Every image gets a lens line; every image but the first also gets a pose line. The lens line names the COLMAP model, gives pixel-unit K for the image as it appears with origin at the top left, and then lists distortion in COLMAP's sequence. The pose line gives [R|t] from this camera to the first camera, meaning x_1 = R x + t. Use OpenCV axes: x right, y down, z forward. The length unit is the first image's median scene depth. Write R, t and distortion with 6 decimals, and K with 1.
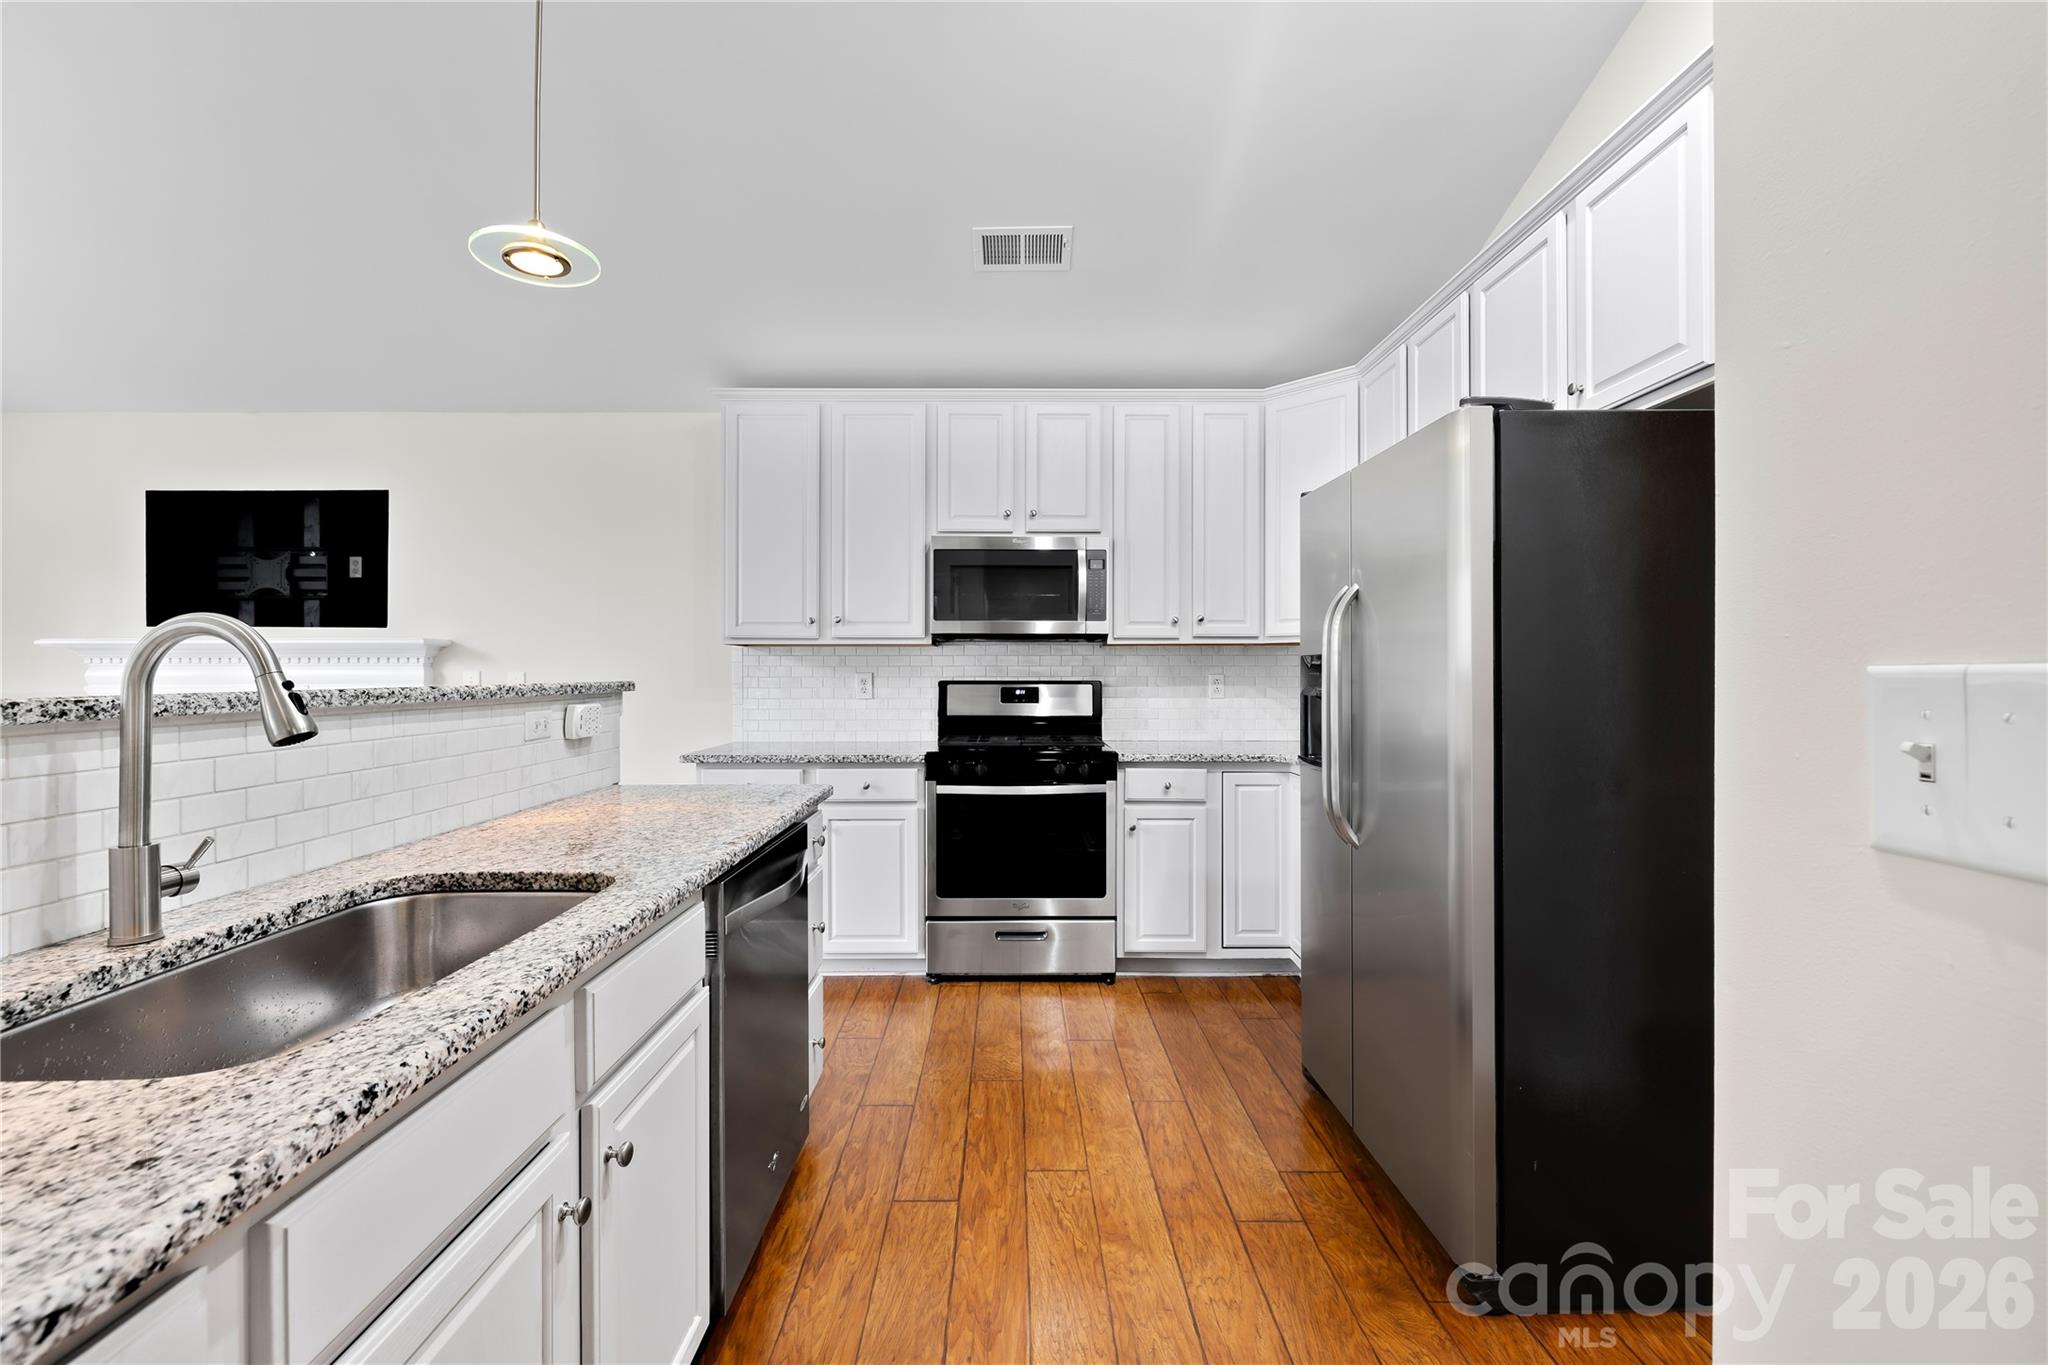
lens RADIAL K [[858.1, 0, 1021.1], [0, 858.1, 664.9], [0, 0, 1]] dist [-0.000052, -0.000181]
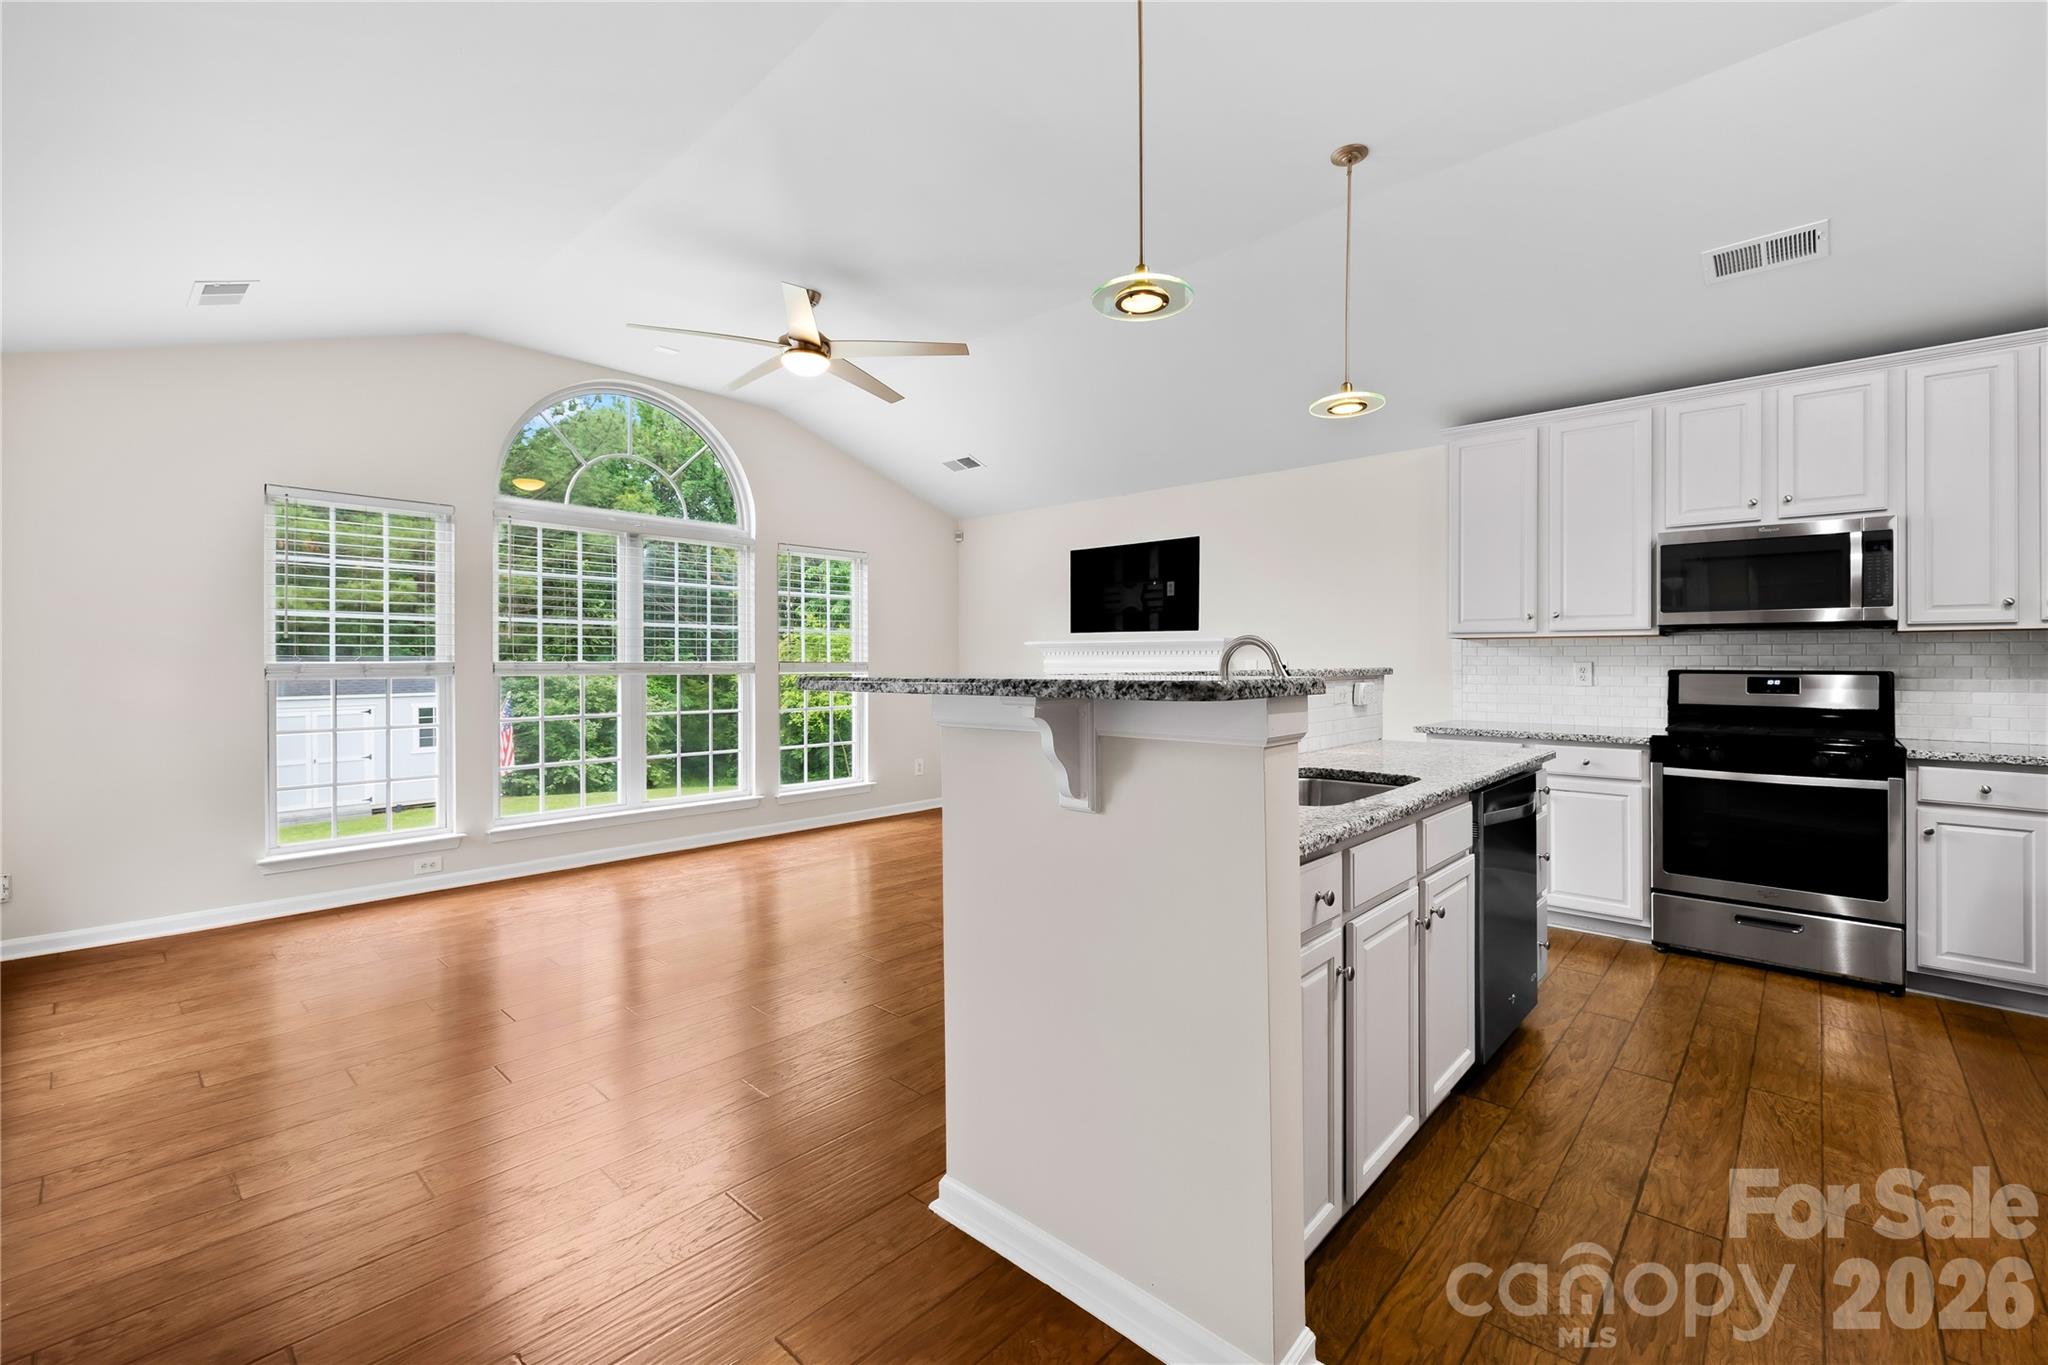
lens RADIAL K [[856.5, 0, 1019.8], [0, 856.5, 659.2], [0, 0, 1]] dist [0.000576, 0.000154]
pose [[0.724771, -0.000044, -0.688989, 0.055631], [0.004169, 0.999982, 0.004321, -0.002568], [0.688977, -0.006004, 0.724759, -0.325870]]
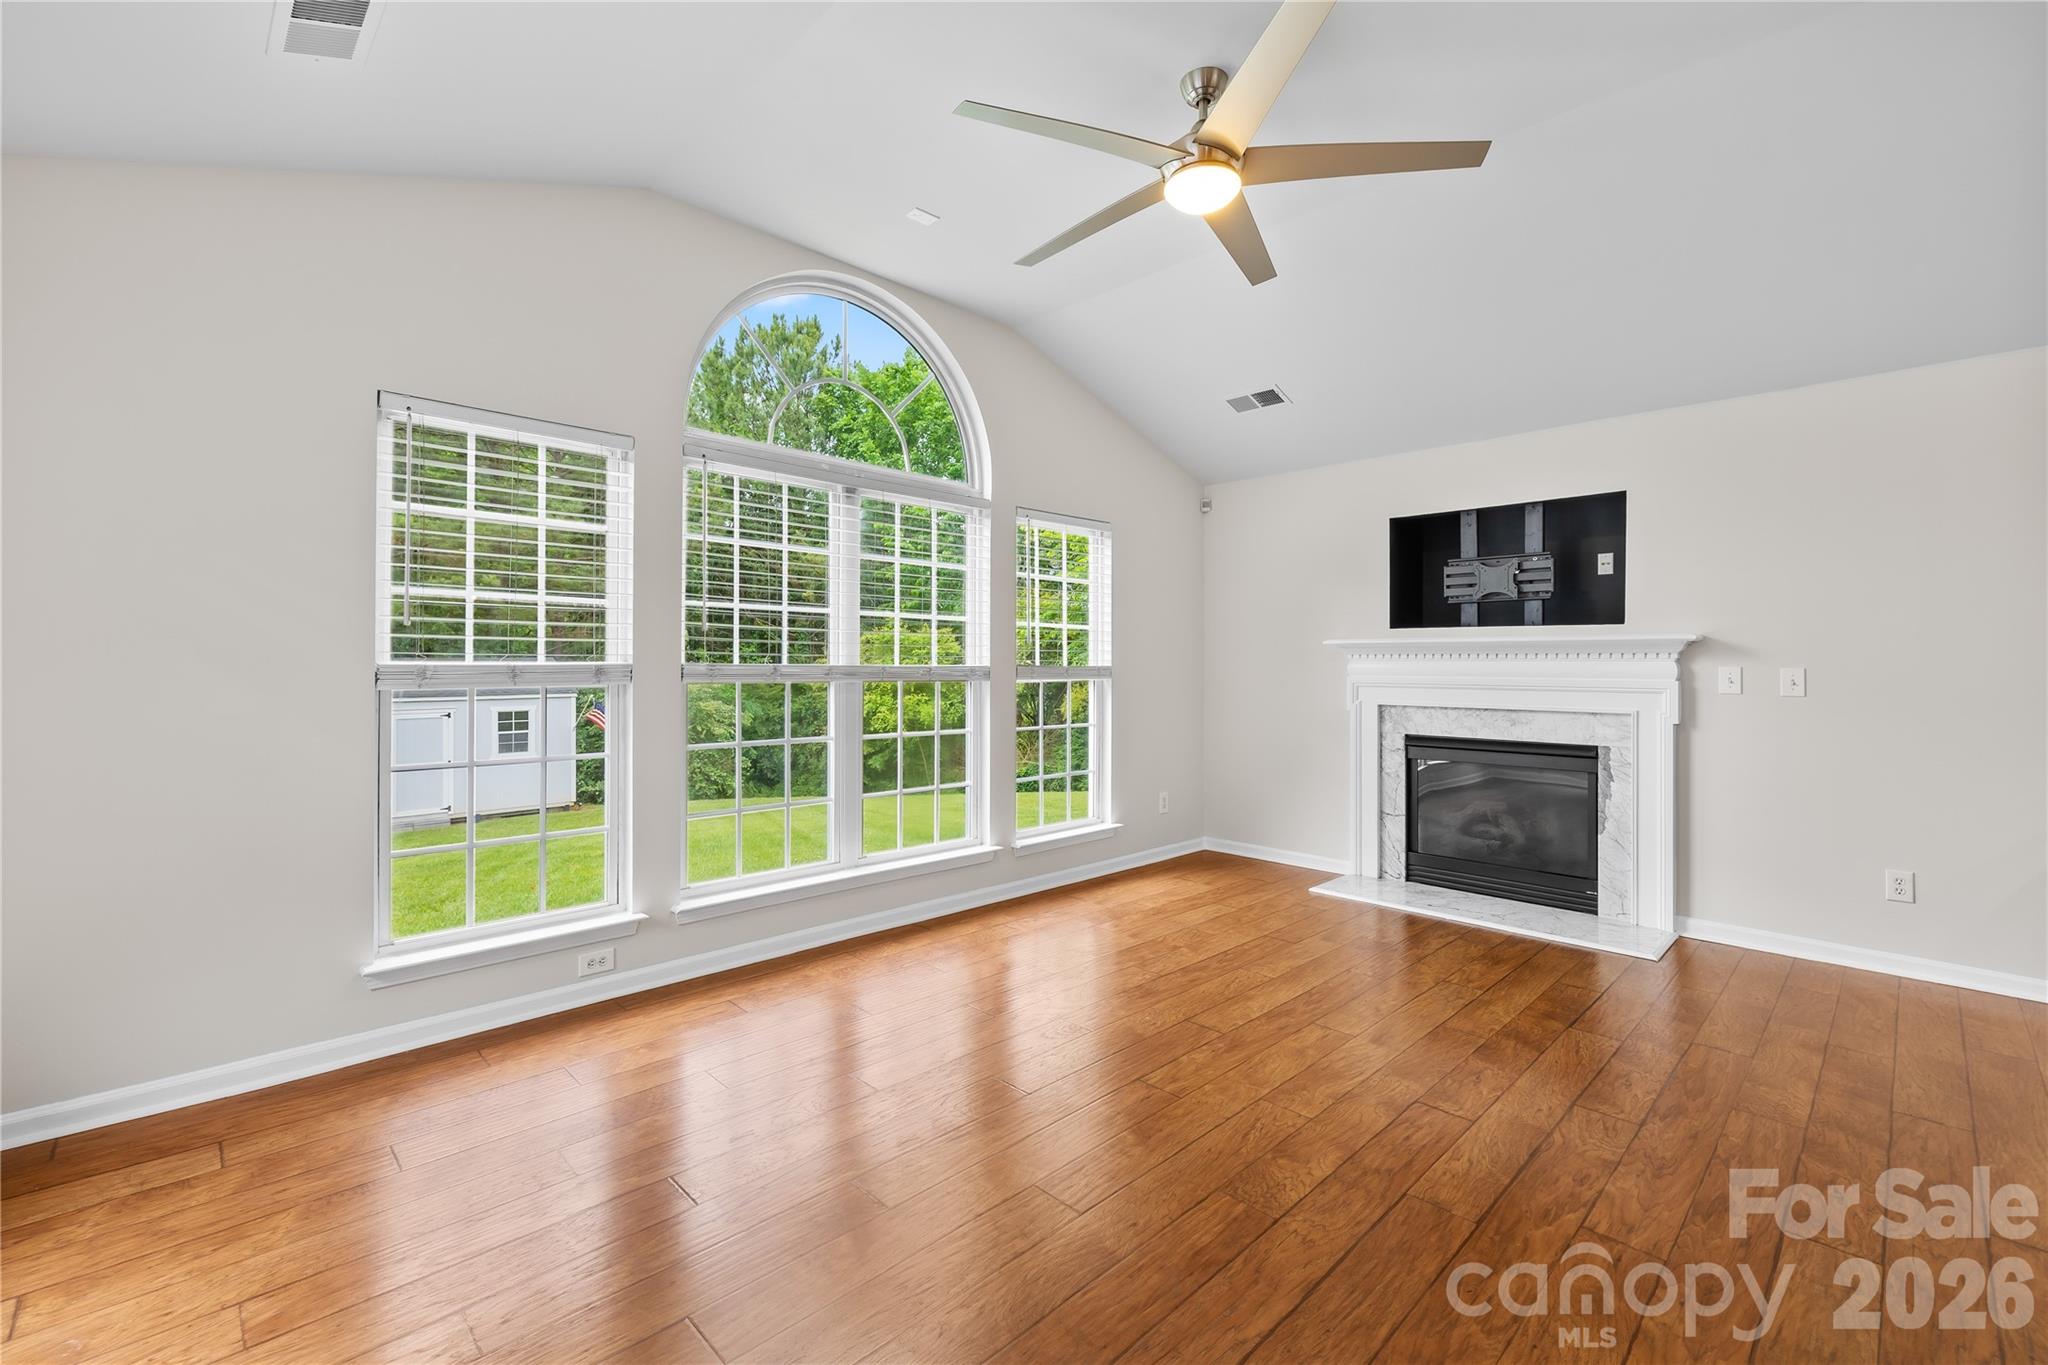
lens RADIAL K [[858.1, 0, 1021.1], [0, 858.1, 664.9], [0, 0, 1]] dist [-0.000052, -0.000181]
pose [[0.690652, 0.005747, -0.723164, -0.602686], [-0.000110, 0.999969, 0.007842, -0.002419], [0.723187, -0.005336, 0.690632, -0.295505]]
